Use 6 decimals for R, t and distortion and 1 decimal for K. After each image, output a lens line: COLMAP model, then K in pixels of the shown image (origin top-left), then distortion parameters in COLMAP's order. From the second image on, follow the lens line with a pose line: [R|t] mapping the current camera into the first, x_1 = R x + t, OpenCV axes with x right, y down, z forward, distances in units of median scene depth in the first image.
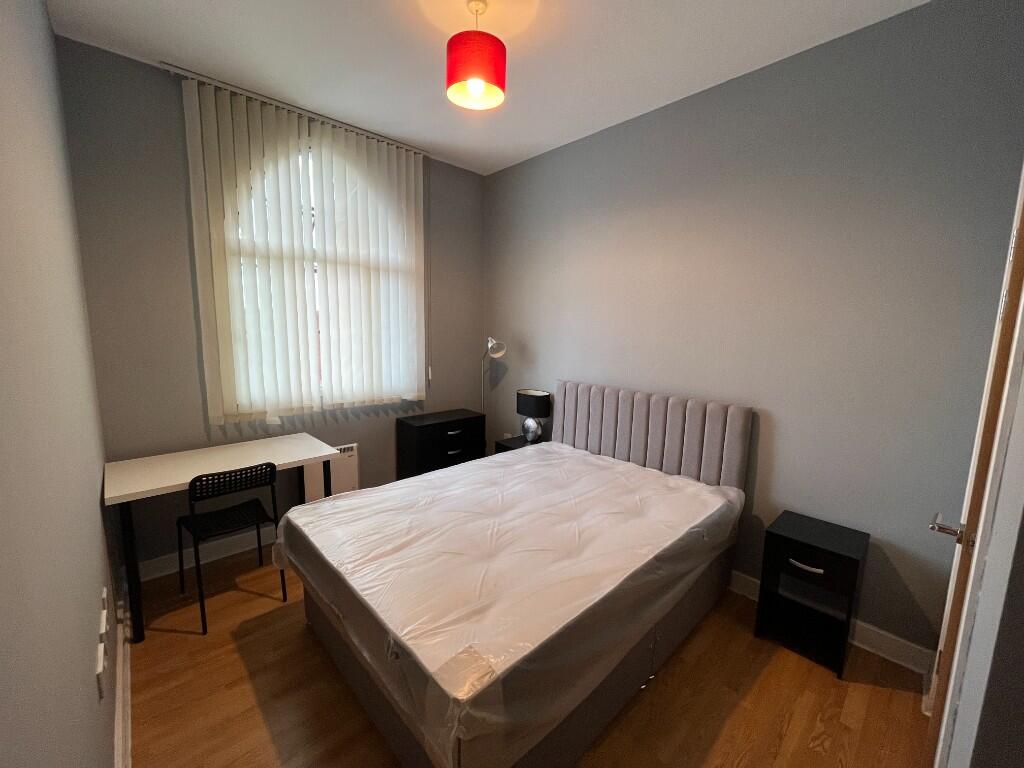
lens RADIAL K [[415.1, 0, 512.0], [0, 415.1, 384.0], [0, 0, 1]] dist [-0.001663, -0.000569]
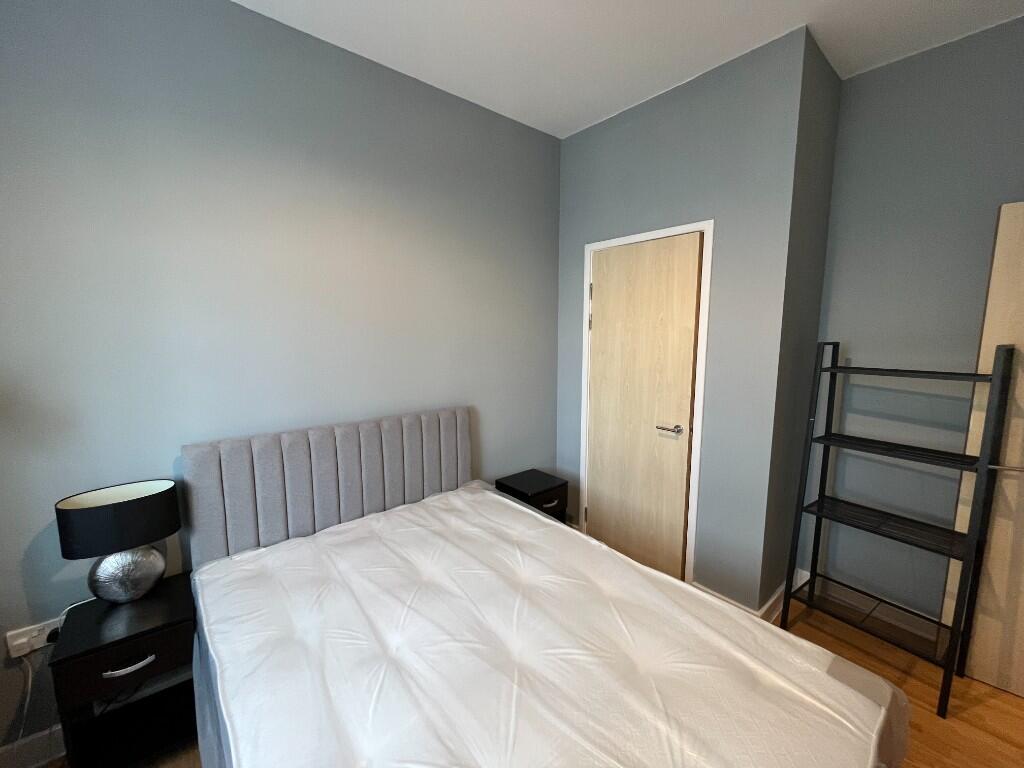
lens RADIAL K [[415.1, 0, 512.0], [0, 415.1, 384.0], [0, 0, 1]] dist [-0.001663, -0.000569]
pose [[0.045026, -0.144373, 0.988498, -0.581186], [0.141130, 0.980497, 0.136776, -0.155945], [-0.988967, 0.133349, 0.064523, 0.933148]]
